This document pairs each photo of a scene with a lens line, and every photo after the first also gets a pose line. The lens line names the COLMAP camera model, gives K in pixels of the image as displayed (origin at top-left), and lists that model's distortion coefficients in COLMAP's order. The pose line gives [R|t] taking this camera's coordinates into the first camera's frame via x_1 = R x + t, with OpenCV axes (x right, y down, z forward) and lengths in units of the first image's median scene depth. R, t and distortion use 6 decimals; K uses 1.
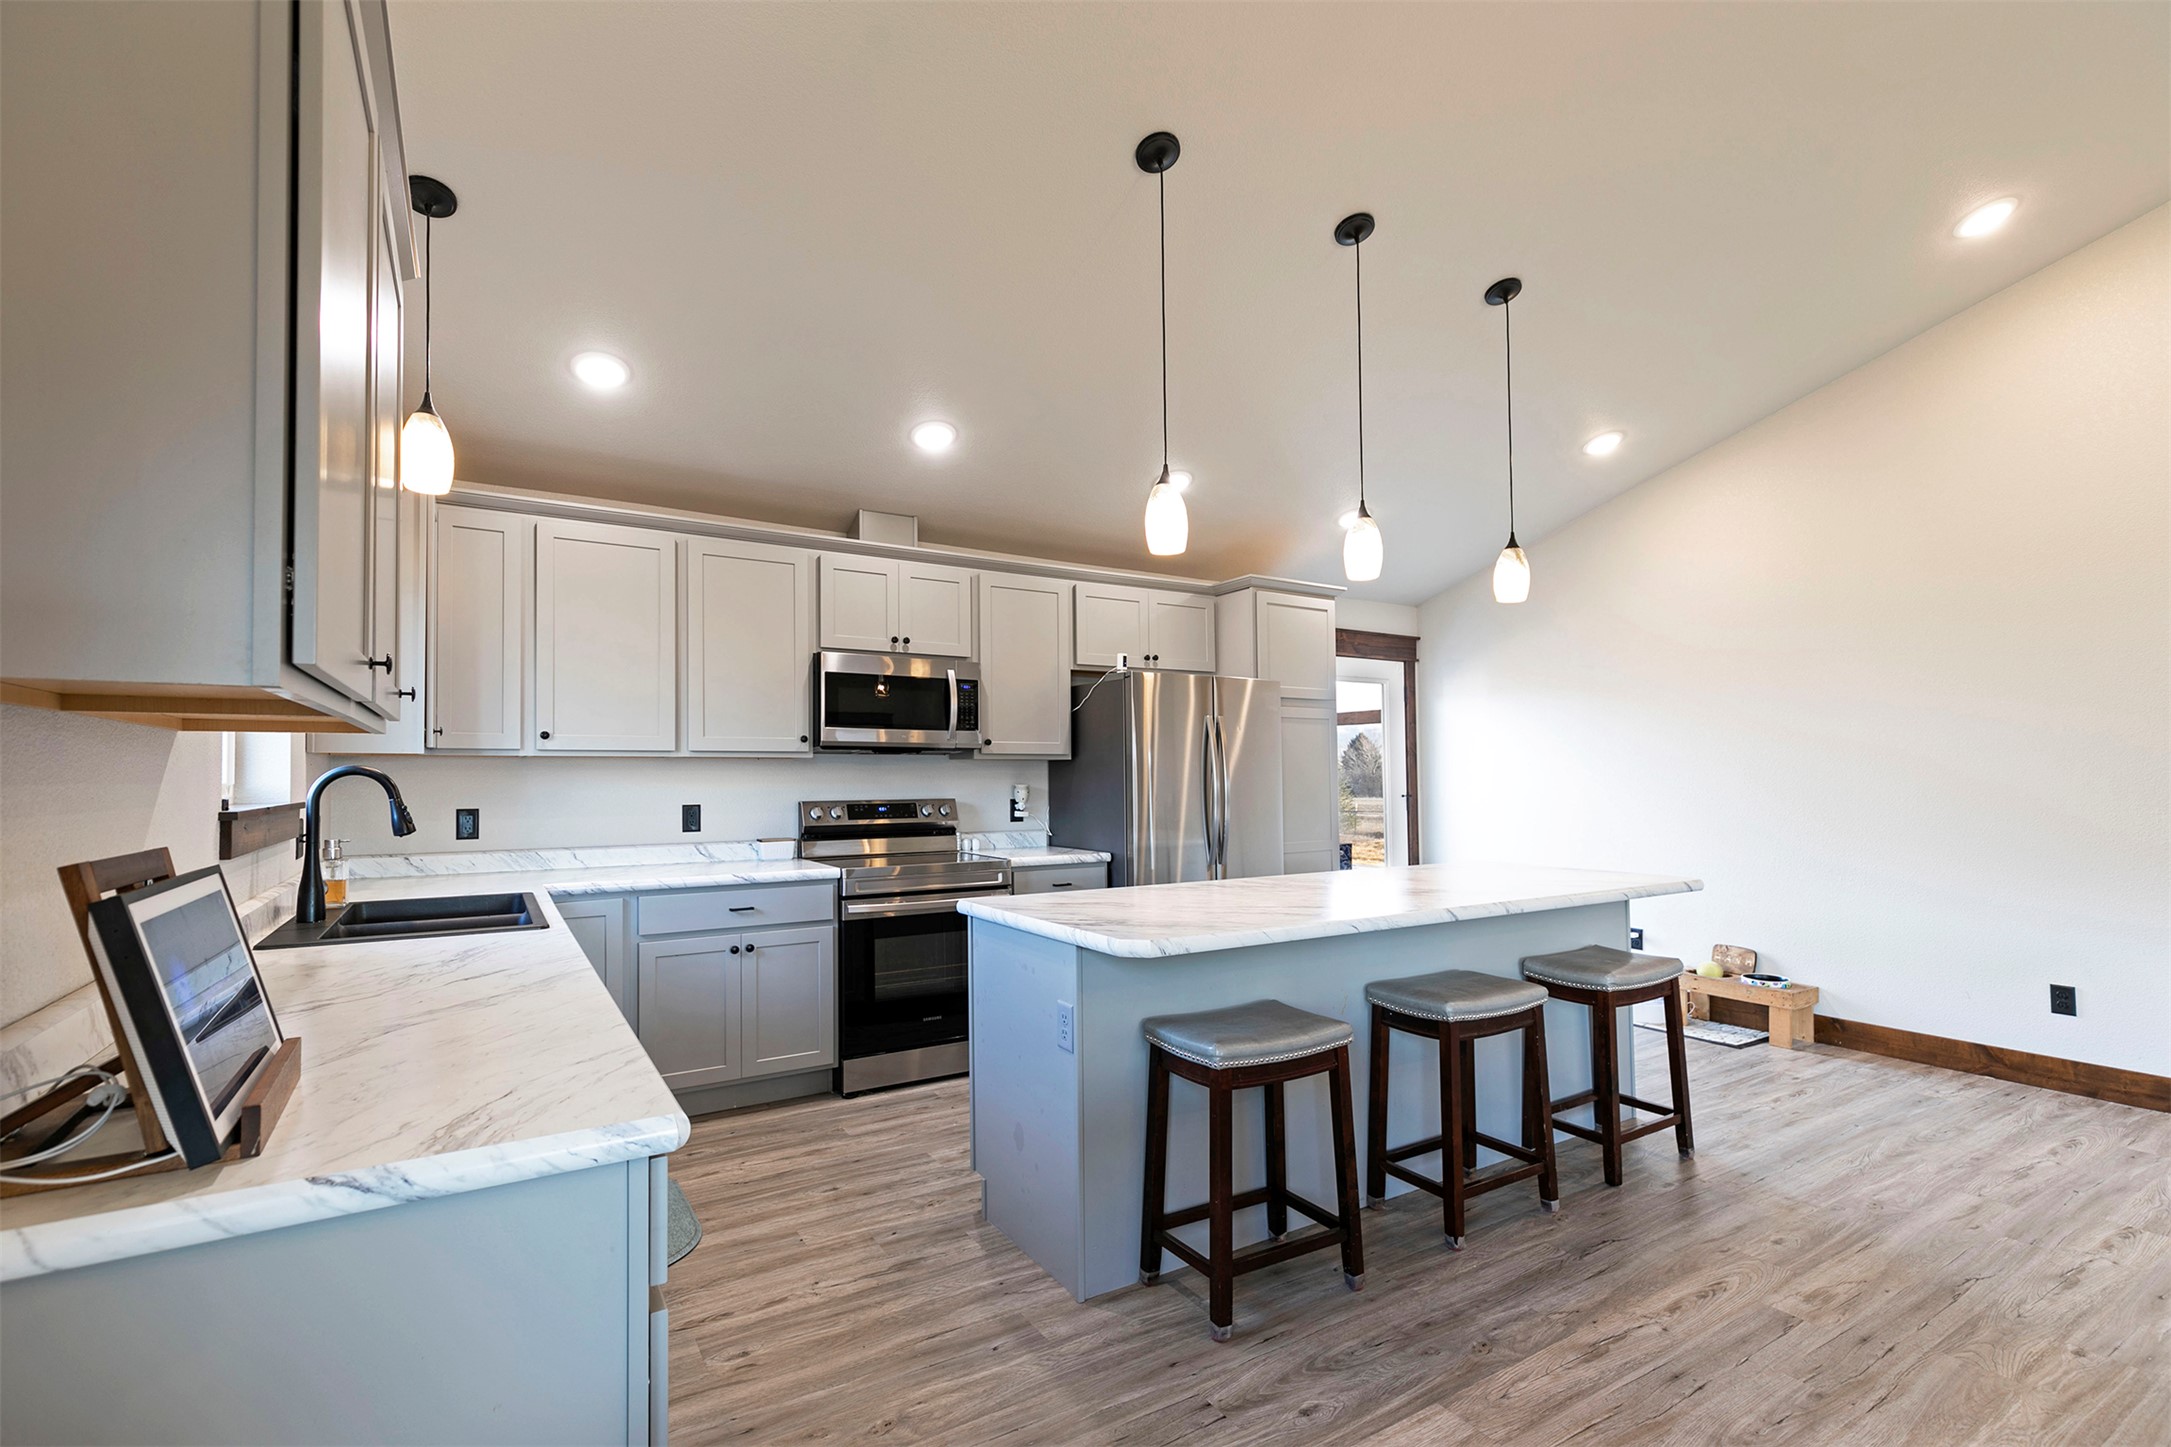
lens RADIAL K [[993.4, 0, 1085.2], [0, 993.4, 769.1], [0, 0, 1]] dist [0.005689, -0.001027]
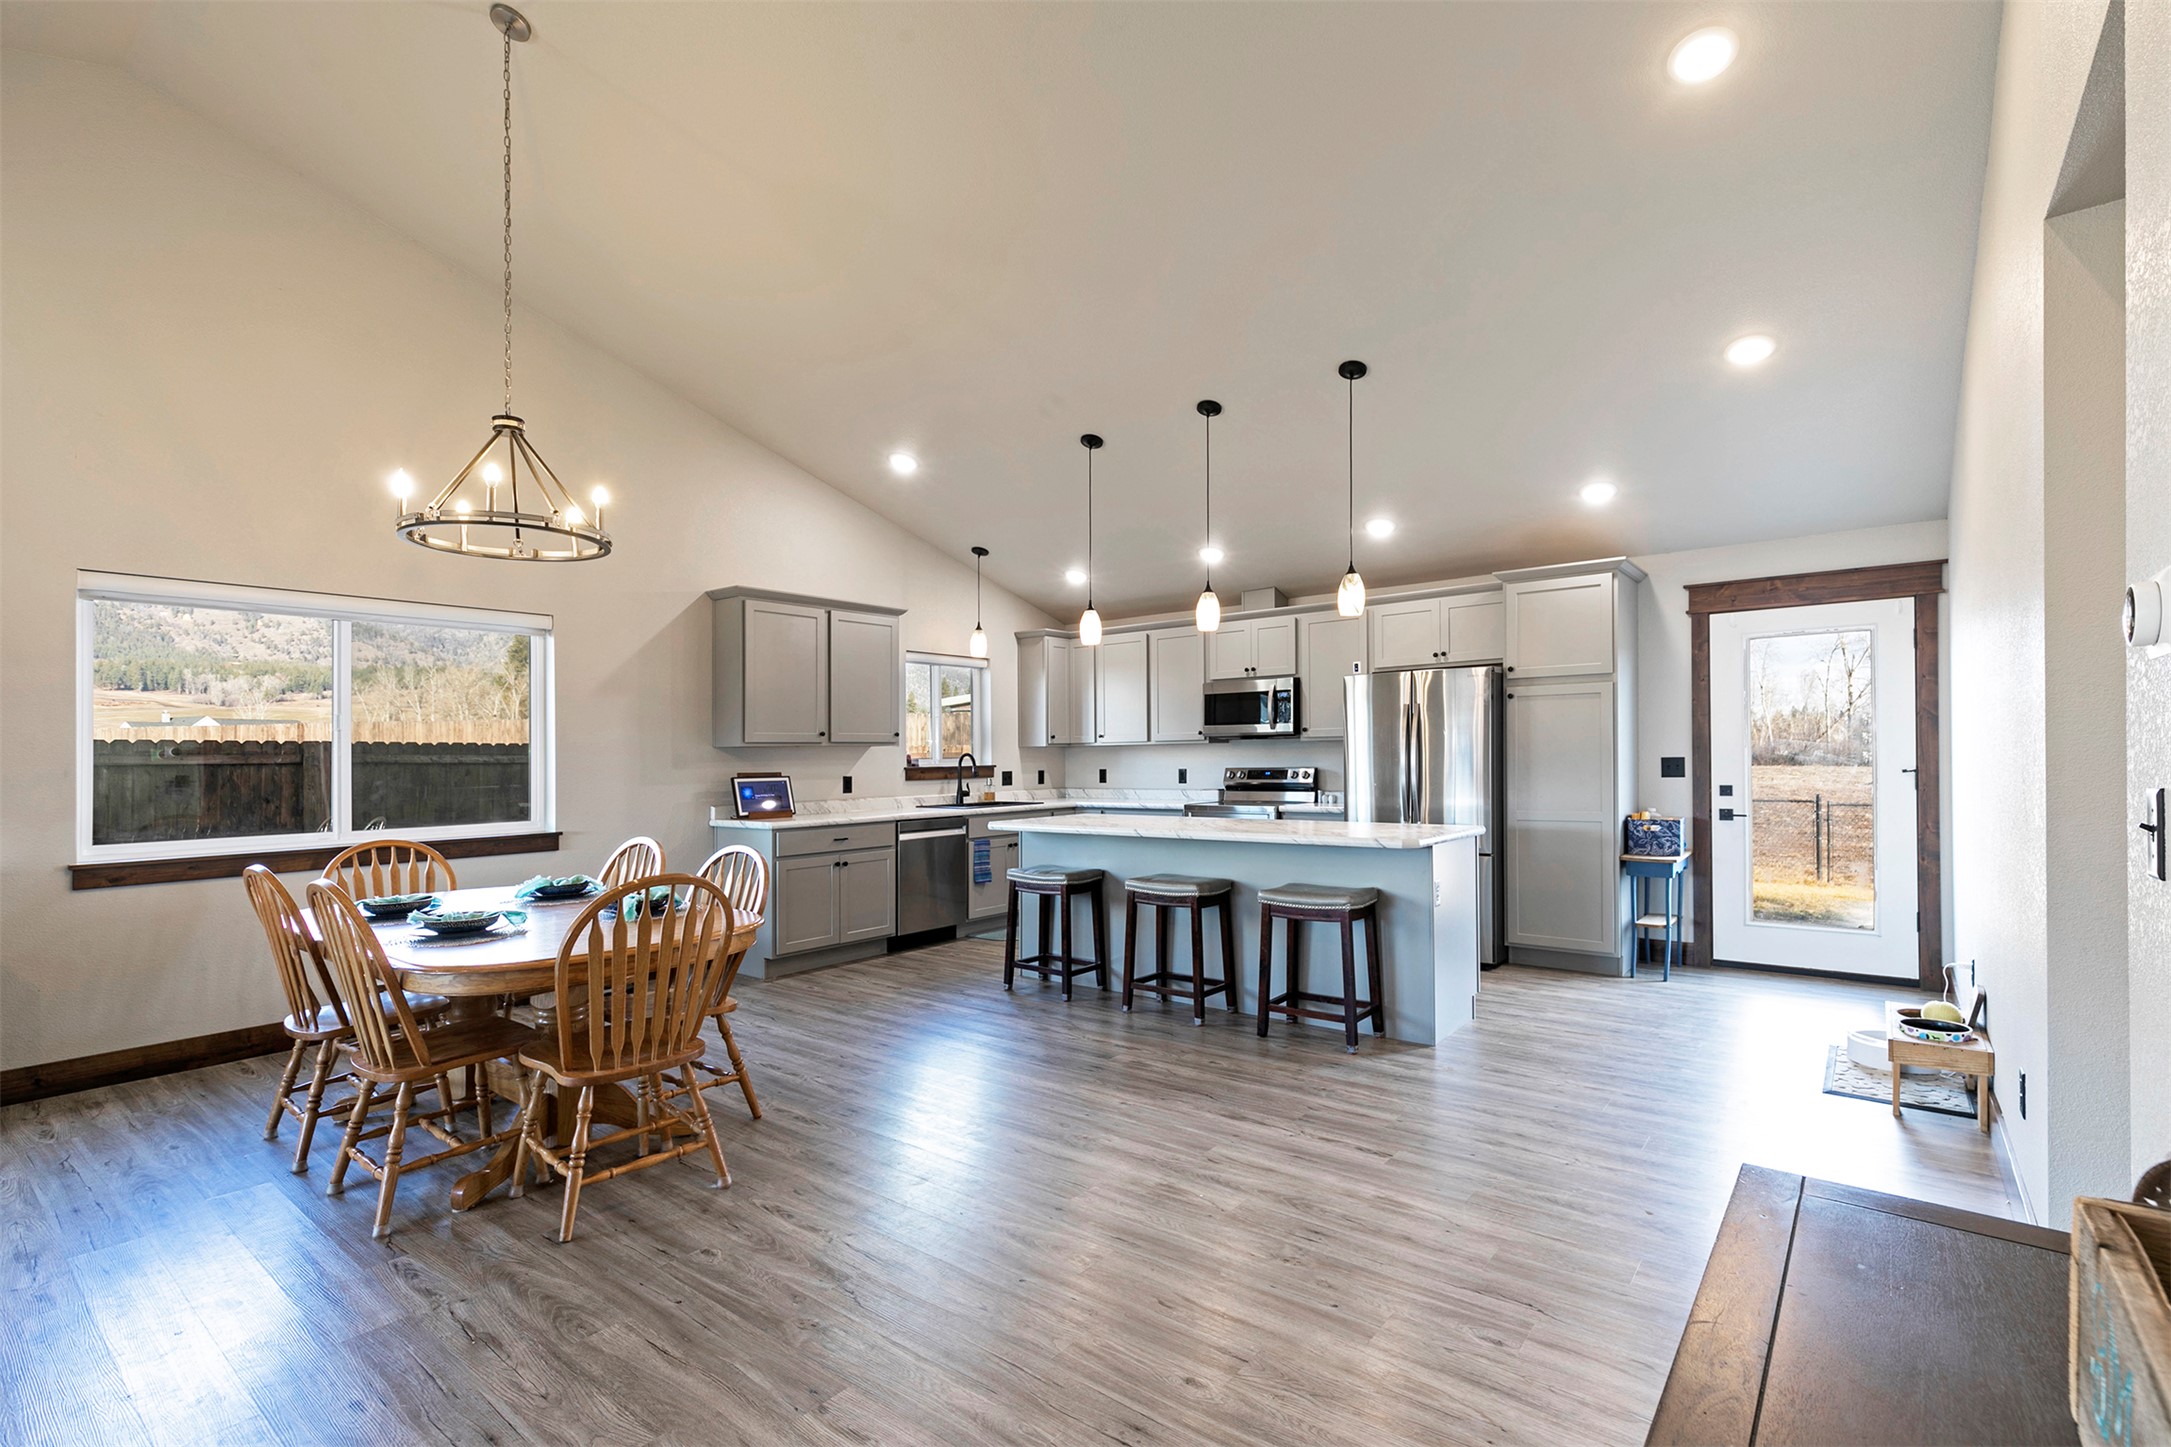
lens RADIAL K [[993.4, 0, 1056.0], [0, 993.4, 788.5], [0, 0, 1]] dist [0.005689, -0.001027]
pose [[0.308895, 0.028137, -0.950680, 1.292733], [0.016872, 0.999243, 0.035057, 0.002889], [0.950946, -0.026869, 0.308186, 0.204832]]
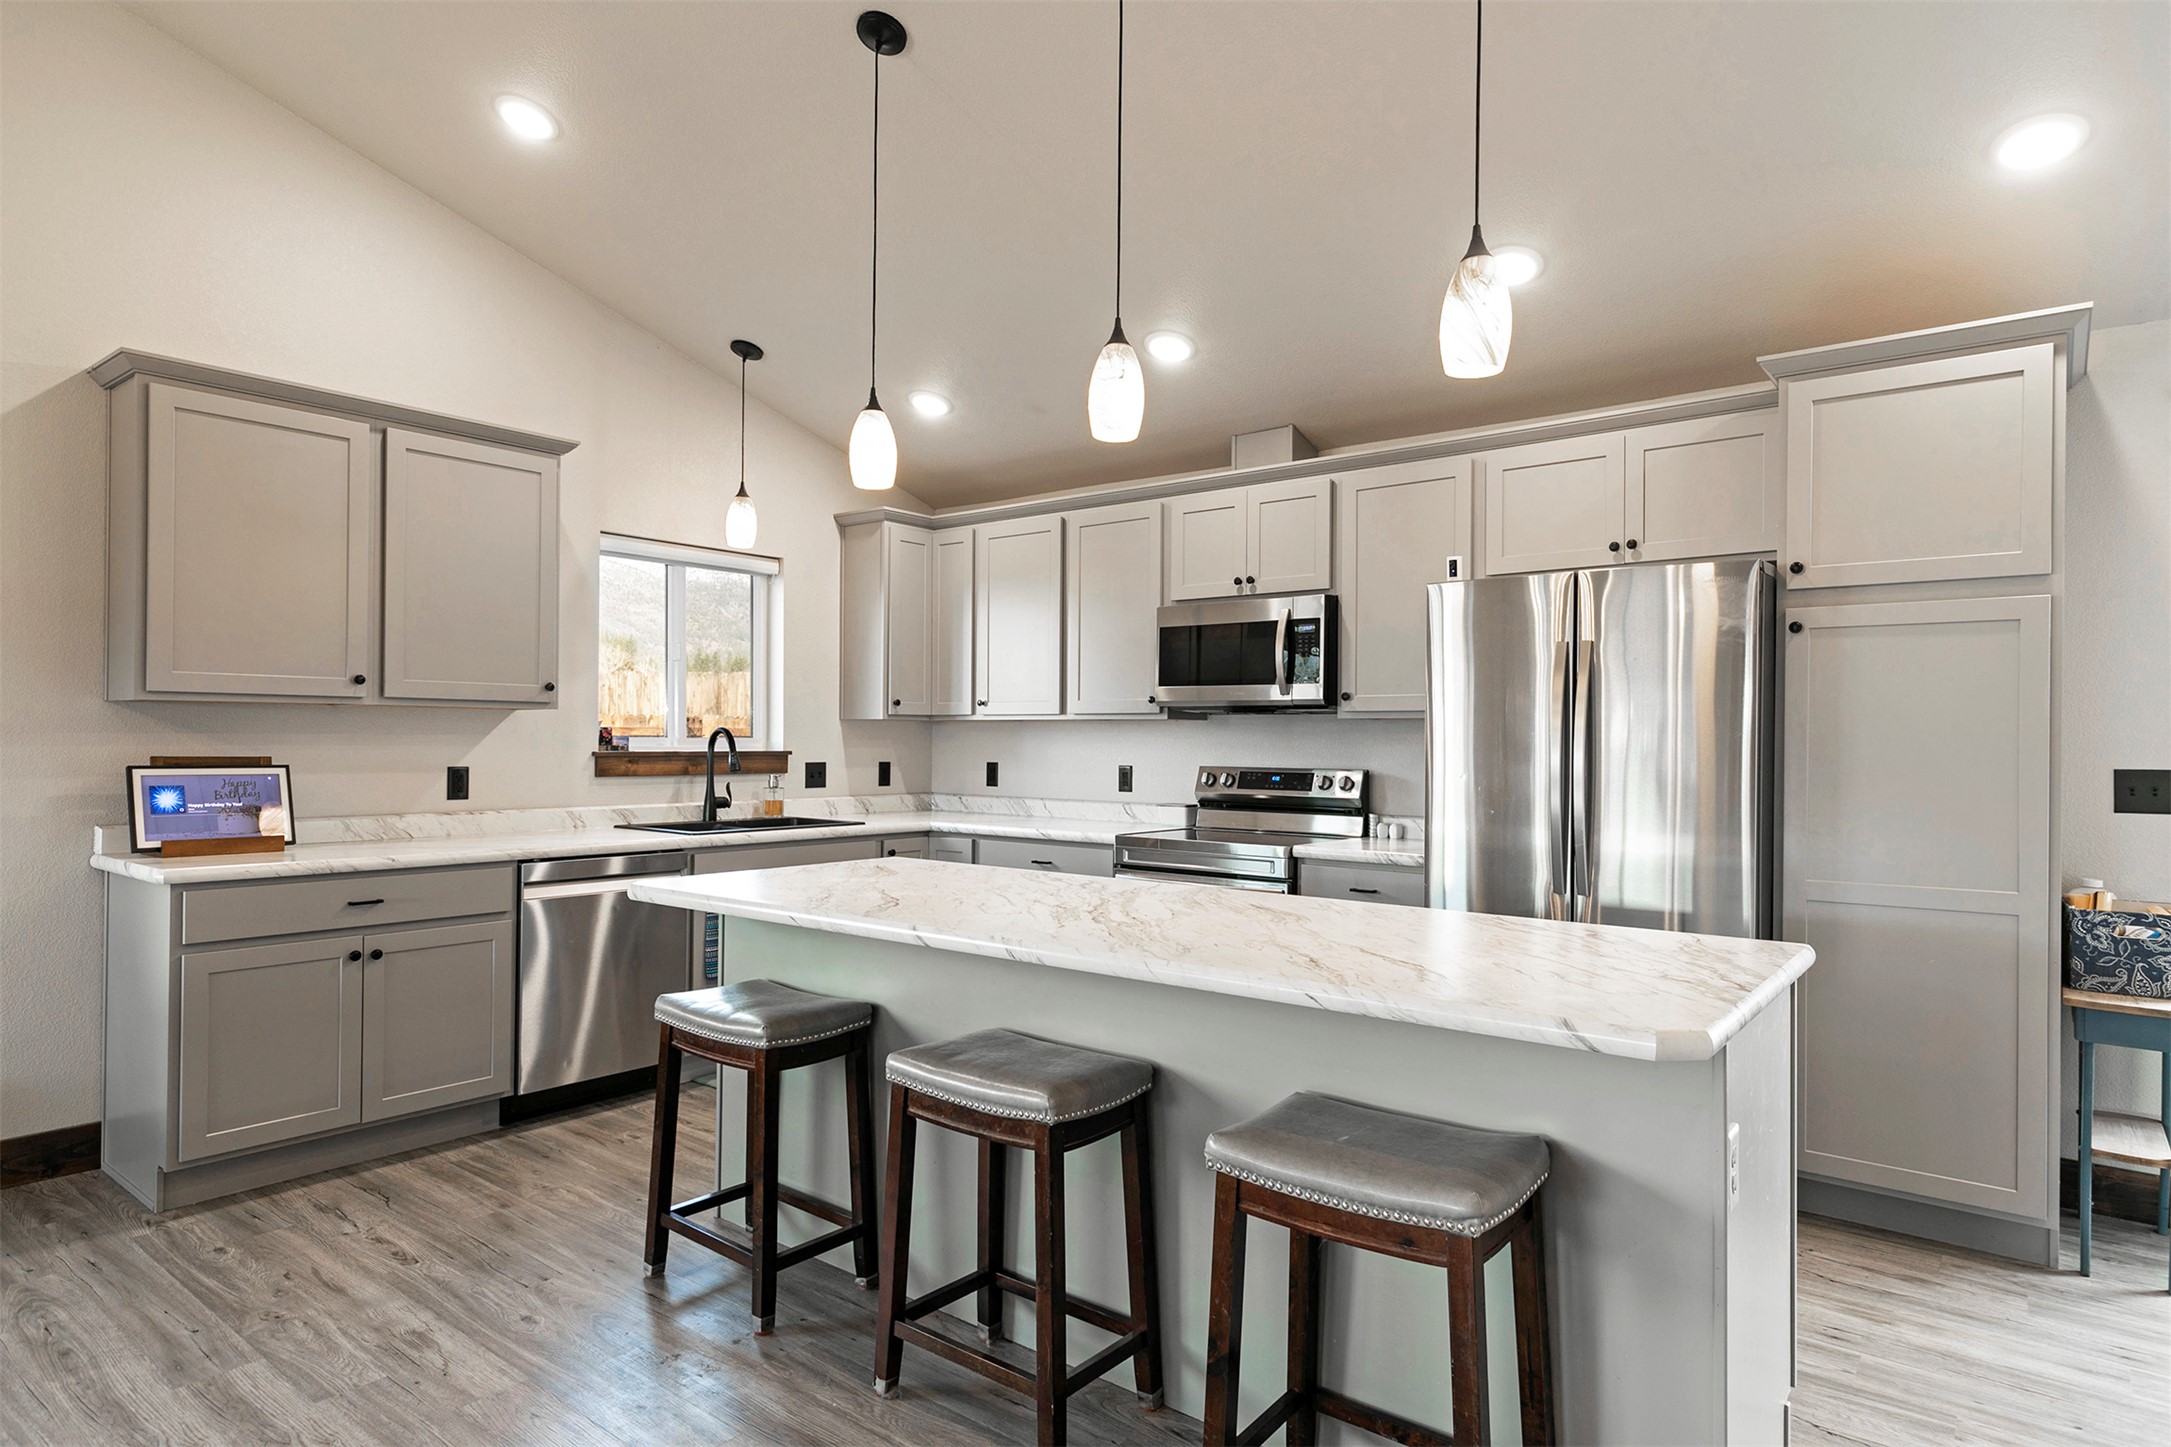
lens RADIAL K [[1210.8, 0, 1076.3], [0, 1210.8, 741.4], [0, 0, 1]] dist [0.006847, 0.001813]
pose [[0.334886, 0.006317, -0.942237, 0.772848], [-0.006128, 0.999971, 0.004526, 0.004863], [0.942239, 0.004258, 0.334915, 0.529088]]
